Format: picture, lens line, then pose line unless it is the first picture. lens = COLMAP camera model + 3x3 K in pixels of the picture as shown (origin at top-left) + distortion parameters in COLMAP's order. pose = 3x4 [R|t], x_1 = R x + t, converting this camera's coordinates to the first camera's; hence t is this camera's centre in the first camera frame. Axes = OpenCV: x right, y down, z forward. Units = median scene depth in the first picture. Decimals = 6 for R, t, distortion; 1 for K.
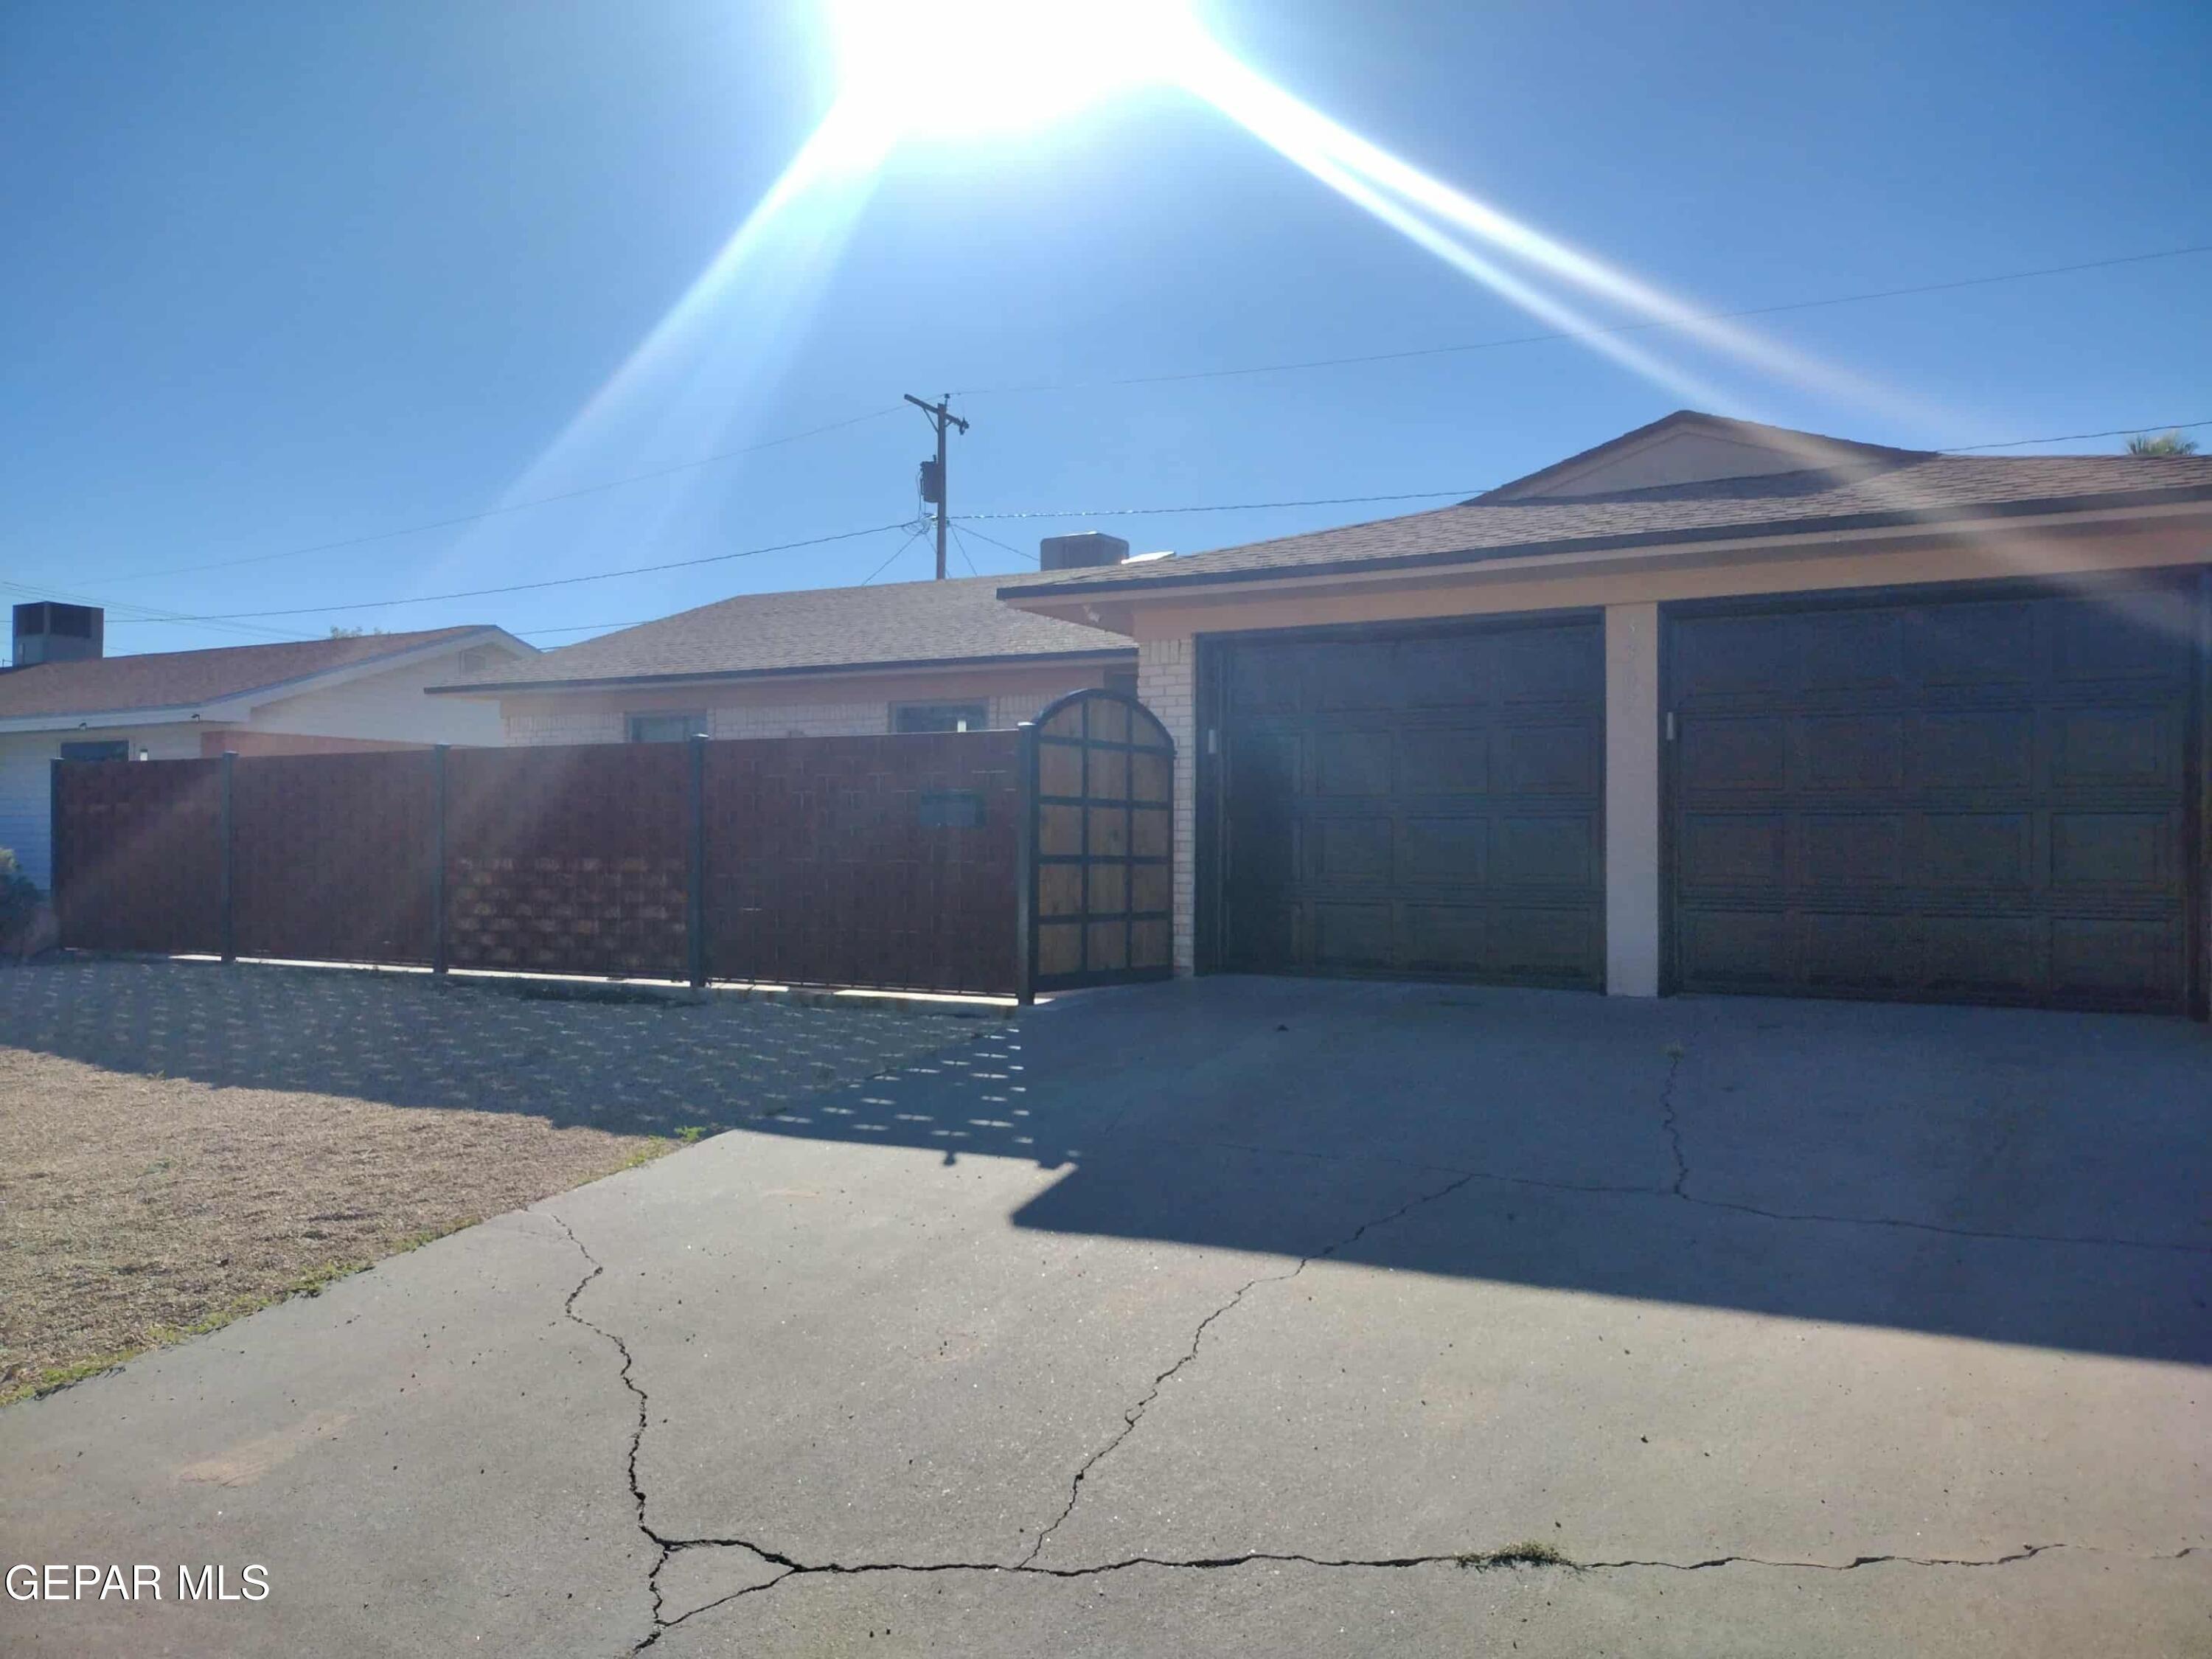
lens RADIAL K [[1655.8, 0, 1096.6], [0, 1655.8, 840.2], [0, 0, 1]] dist [0.083653, -0.153937]
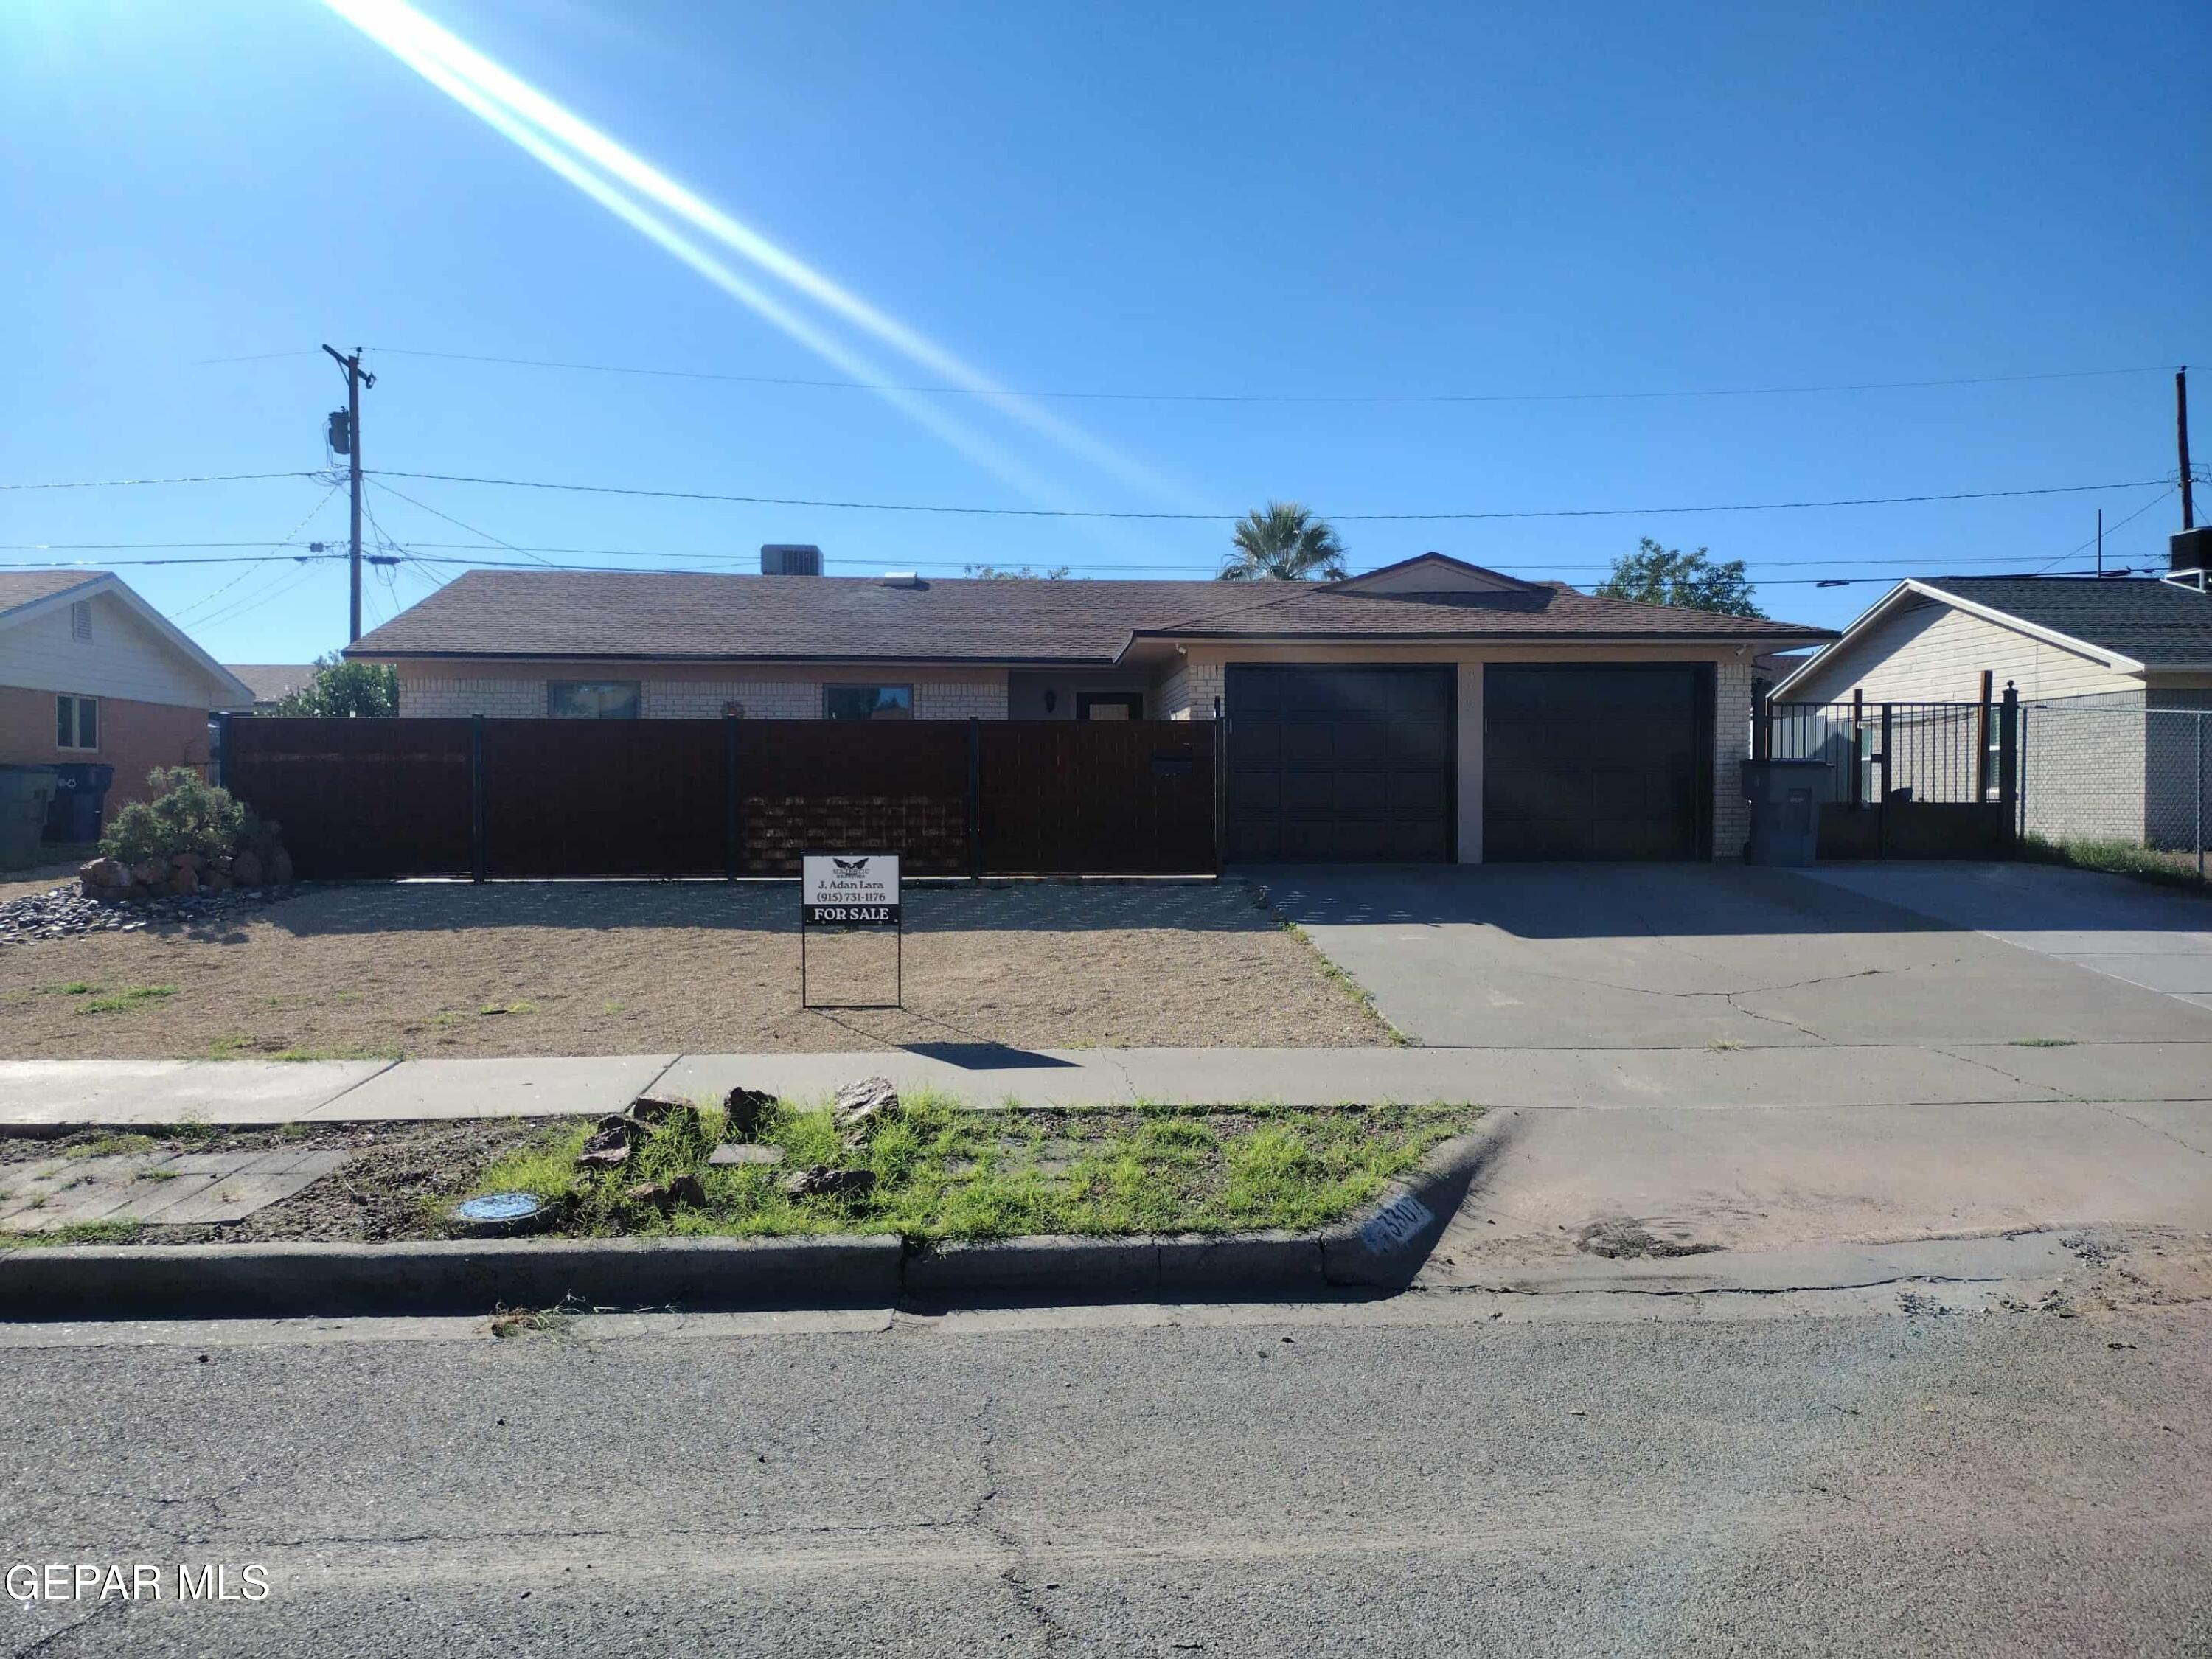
lens RADIAL K [[1655.8, 0, 1096.6], [0, 1655.8, 840.2], [0, 0, 1]] dist [0.083653, -0.153937]
pose [[0.840350, -0.016842, 0.541783, -0.273569], [0.002461, 0.999625, 0.027258, 0.002878], [-0.542039, -0.021573, 0.840076, -0.099569]]
